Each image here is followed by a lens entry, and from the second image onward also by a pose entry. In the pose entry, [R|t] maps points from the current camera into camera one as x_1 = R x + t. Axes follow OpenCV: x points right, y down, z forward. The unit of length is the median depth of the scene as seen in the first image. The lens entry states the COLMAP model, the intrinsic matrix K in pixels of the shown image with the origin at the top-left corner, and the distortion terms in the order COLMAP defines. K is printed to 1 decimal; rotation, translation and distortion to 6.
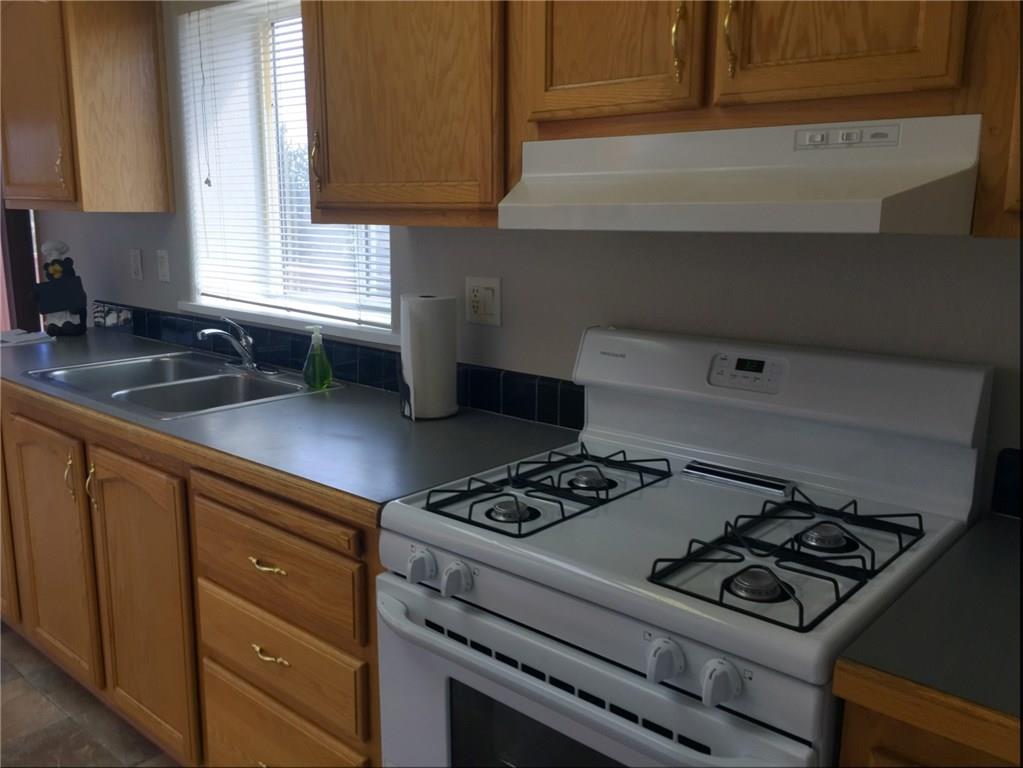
lens RADIAL K [[879.9, 0, 503.7], [0, 879.9, 384.6], [0, 0, 1]] dist [0.073537, -0.098455]
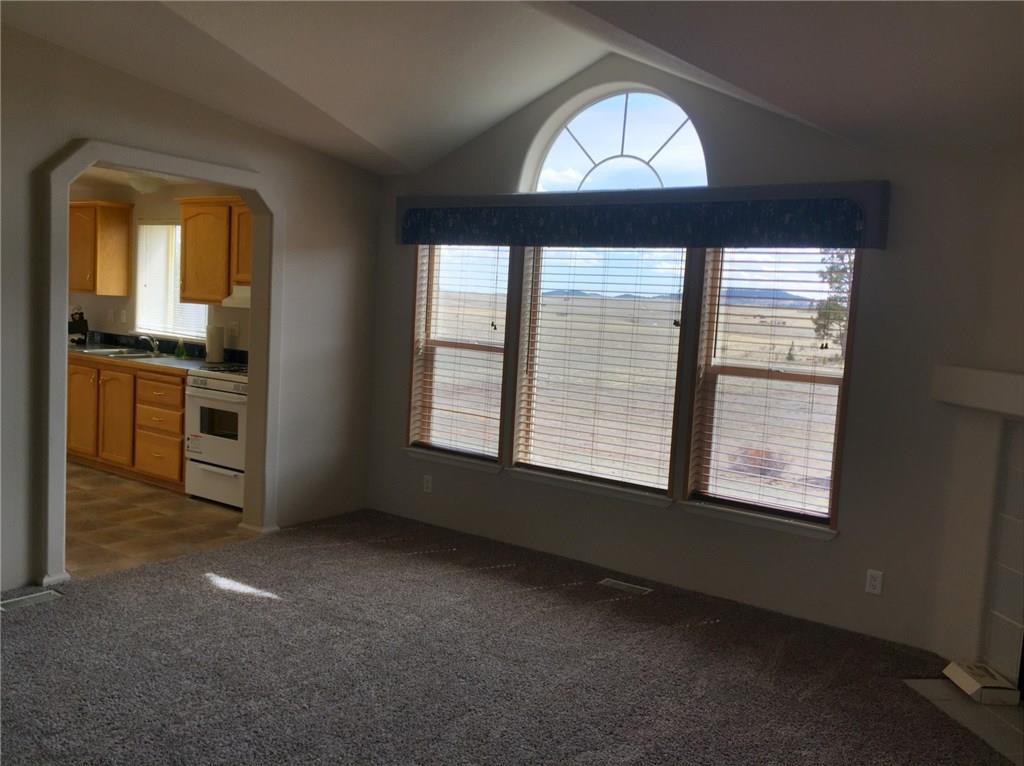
lens RADIAL K [[880.8, 0, 503.1], [0, 880.8, 371.9], [0, 0, 1]] dist [0.073537, -0.098455]
pose [[0.994513, 0.040657, 0.096394, 0.480682], [-0.029523, 0.993014, -0.114239, 0.297015], [-0.100365, 0.110767, 0.988766, -1.691687]]
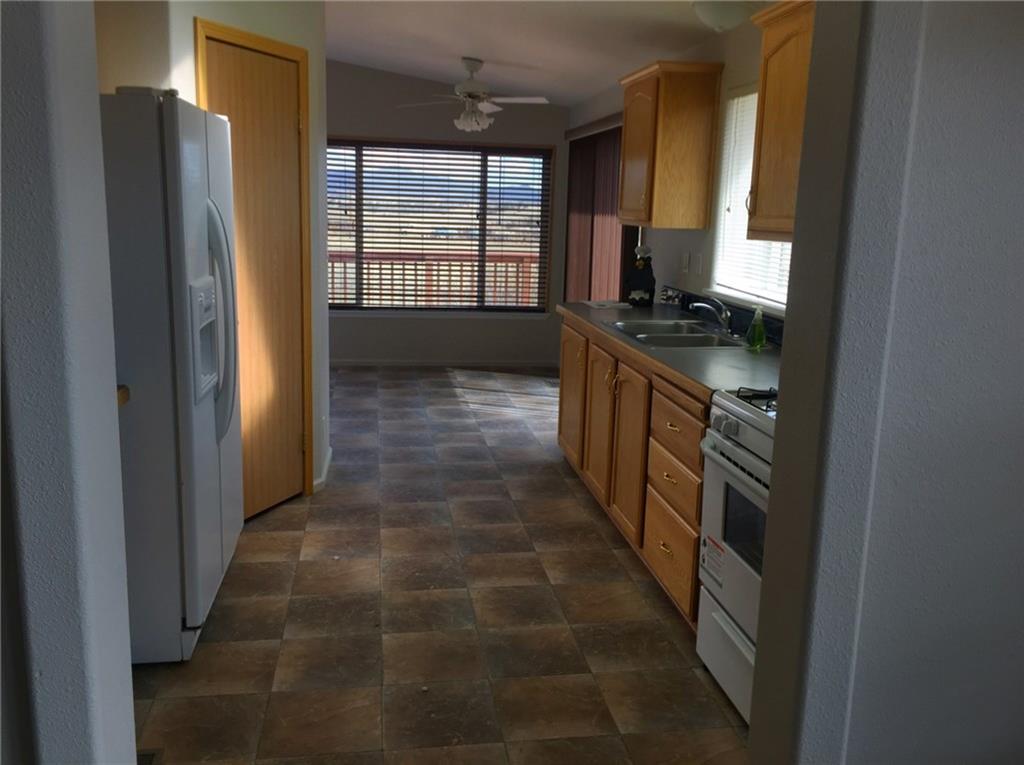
lens RADIAL K [[880.8, 0, 513.3], [0, 880.8, 381.4], [0, 0, 1]] dist [0.073537, -0.098455]
pose [[0.769956, 0.138394, -0.622908, 0.355669], [-0.146371, 0.988473, 0.038688, 0.053475], [0.621082, 0.061388, 0.781338, -0.374223]]
